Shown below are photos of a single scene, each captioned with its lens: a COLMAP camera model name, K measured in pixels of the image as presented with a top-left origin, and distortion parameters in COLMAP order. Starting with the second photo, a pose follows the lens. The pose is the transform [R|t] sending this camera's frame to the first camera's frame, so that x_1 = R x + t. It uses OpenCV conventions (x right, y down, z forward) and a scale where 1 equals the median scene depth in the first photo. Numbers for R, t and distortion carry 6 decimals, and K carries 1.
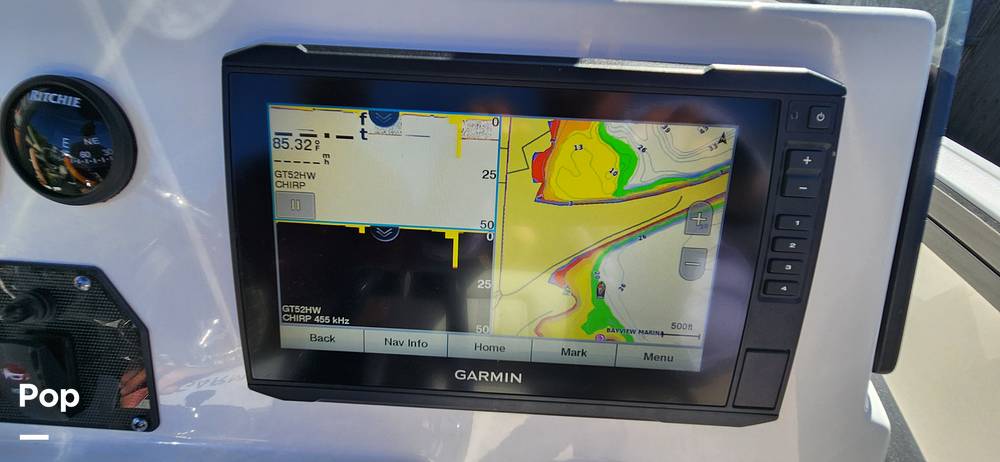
lens RADIAL K [[411.2, 0, 499.8], [0, 411.2, 235.8], [0, 0, 1]] dist [0.000154, -0.000530]
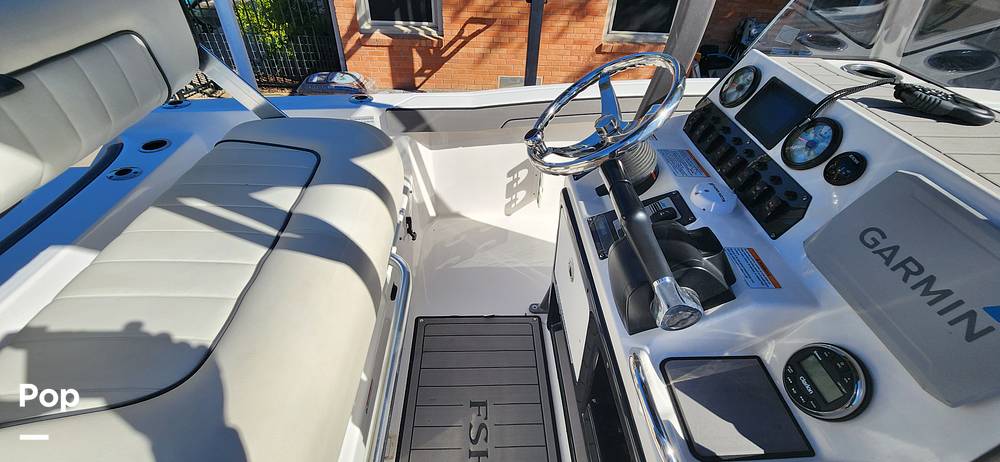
lens RADIAL K [[411.2, 0, 499.8], [0, 411.2, 235.8], [0, 0, 1]] dist [0.000154, -0.000530]
pose [[0.085083, 0.617238, -0.782162, 1.784038], [-0.642034, 0.634270, 0.430690, 0.508964], [0.761940, 0.465530, 0.450254, -2.533014]]
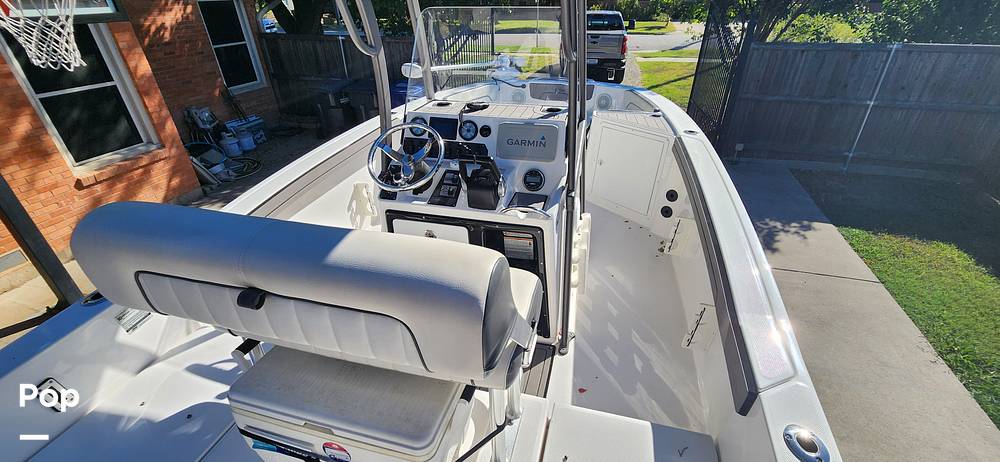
lens RADIAL K [[415.6, 0, 502.6], [0, 415.6, 233.9], [0, 0, 1]] dist [-0.000926, -0.000393]
pose [[0.975597, 0.070528, -0.207932, 1.767241], [-0.096549, 0.988337, -0.117766, 3.566988], [0.197201, 0.134968, 0.971028, -8.846453]]
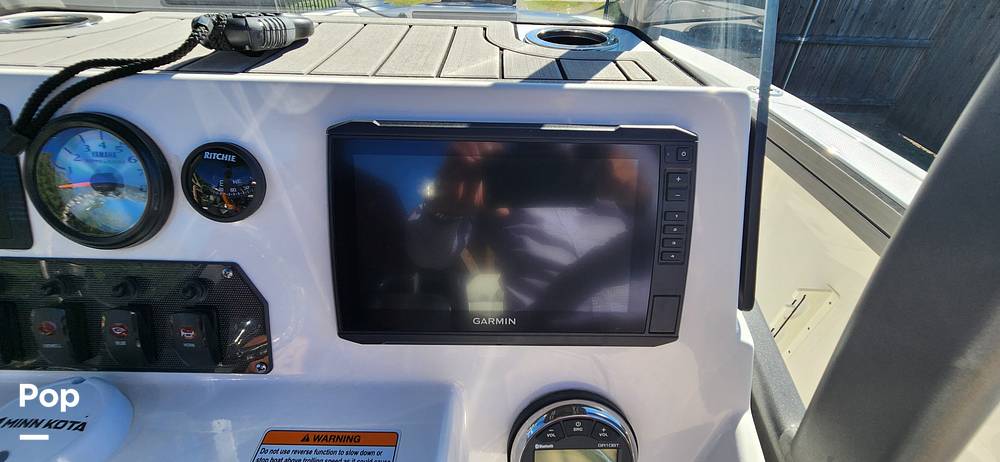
lens RADIAL K [[411.2, 0, 499.8], [0, 411.2, 235.8], [0, 0, 1]] dist [0.000154, -0.000530]
pose [[0.998841, -0.039139, 0.028000, -0.039872], [0.039598, 0.999087, -0.016036, 0.043433], [-0.027347, 0.017126, 0.999479, -0.600108]]
